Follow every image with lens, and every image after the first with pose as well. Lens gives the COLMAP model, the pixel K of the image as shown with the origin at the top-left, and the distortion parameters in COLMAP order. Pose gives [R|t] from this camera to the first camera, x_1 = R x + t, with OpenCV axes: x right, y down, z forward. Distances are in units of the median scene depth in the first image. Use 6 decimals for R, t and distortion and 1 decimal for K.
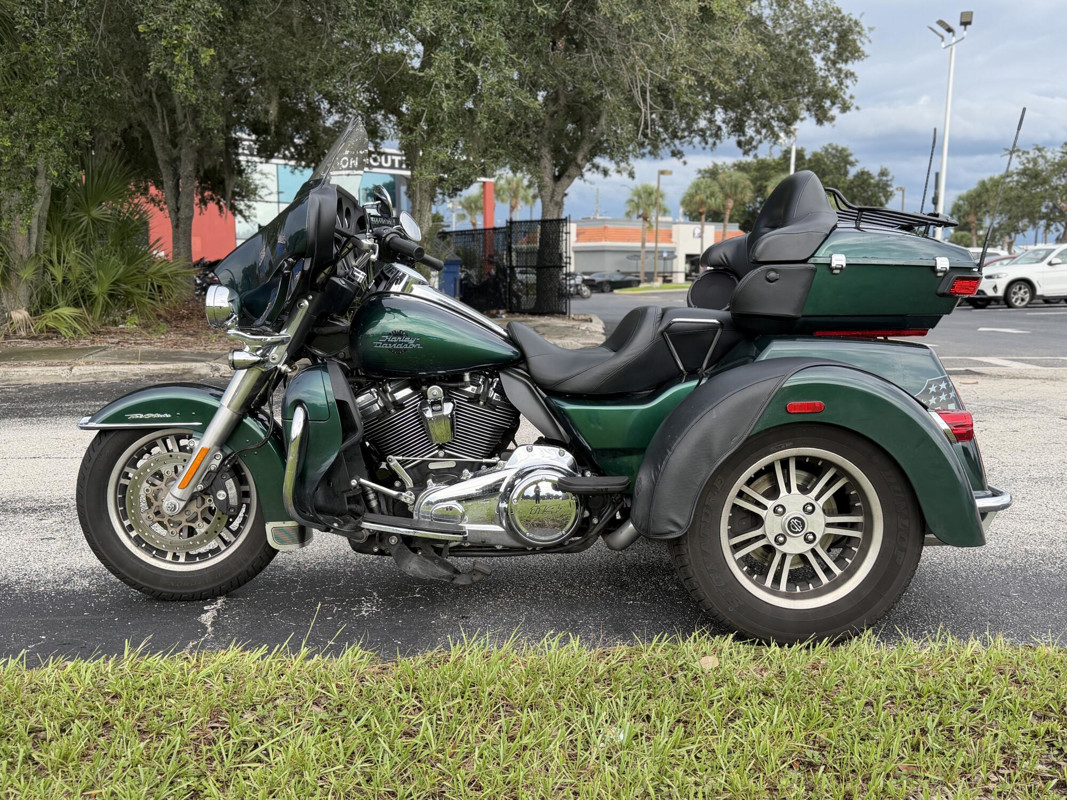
lens RADIAL K [[1033.3, 0, 542.0], [0, 1033.3, 399.9], [0, 0, 1]] dist [-0.008591, 0.000000]
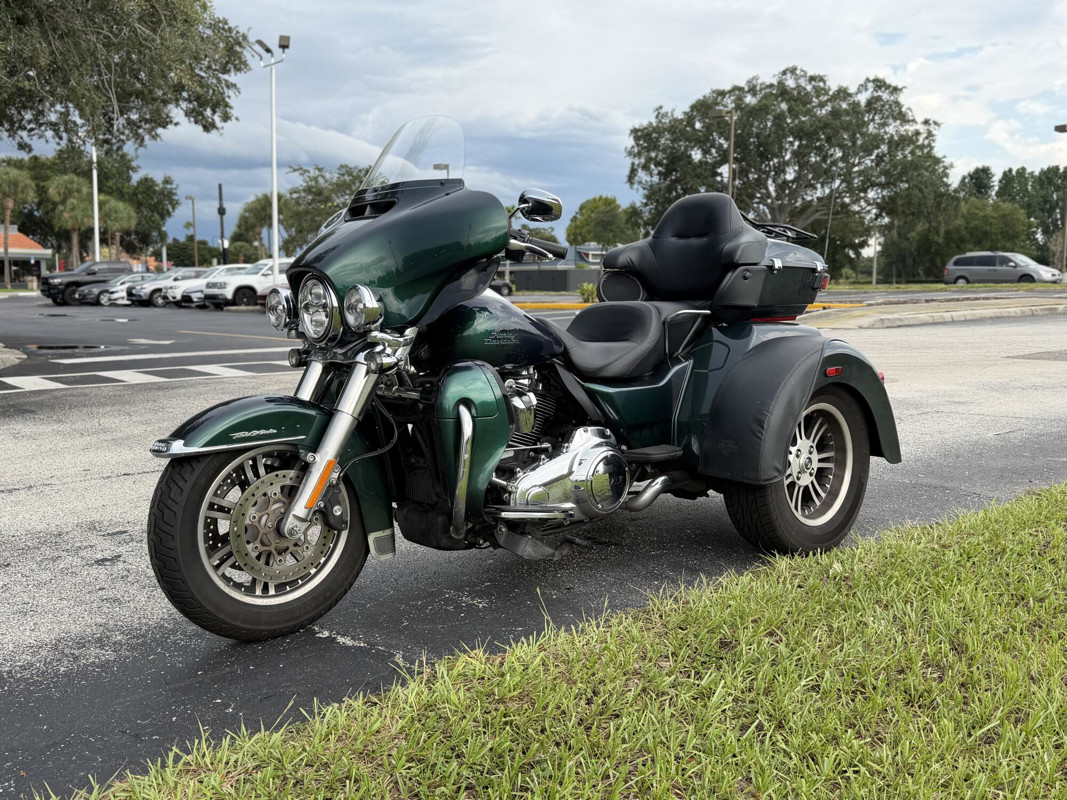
lens RADIAL K [[1033.3, 0, 539.8], [0, 1033.3, 405.6], [0, 0, 1]] dist [-0.008591, 0.000000]
pose [[0.760458, -0.071505, 0.645439, -0.130380], [0.073528, 0.997009, 0.023822, -0.001576], [-0.645211, 0.029342, 0.763440, 0.030450]]
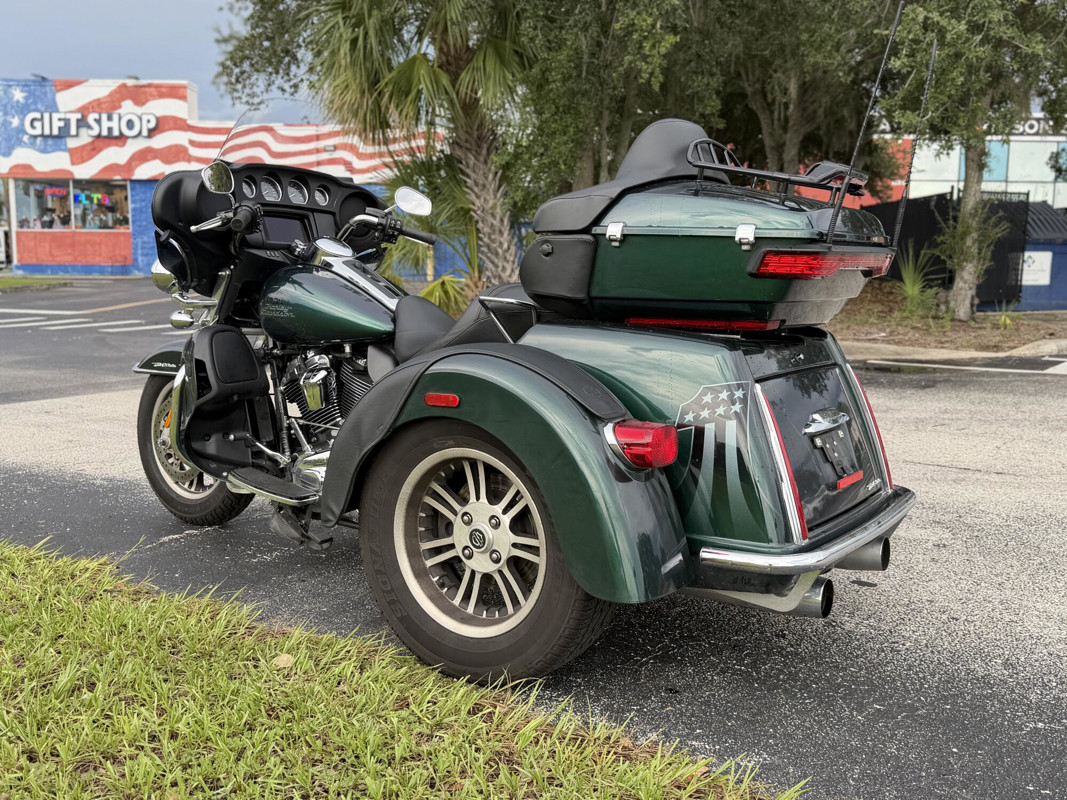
lens RADIAL K [[1033.3, 0, 535.0], [0, 1033.3, 394.8], [0, 0, 1]] dist [-0.008591, 0.000000]
pose [[0.824717, 0.086134, -0.558948, 0.112804], [-0.080578, 0.996147, 0.034615, -0.004681], [0.559776, 0.016491, 0.828480, 0.047053]]
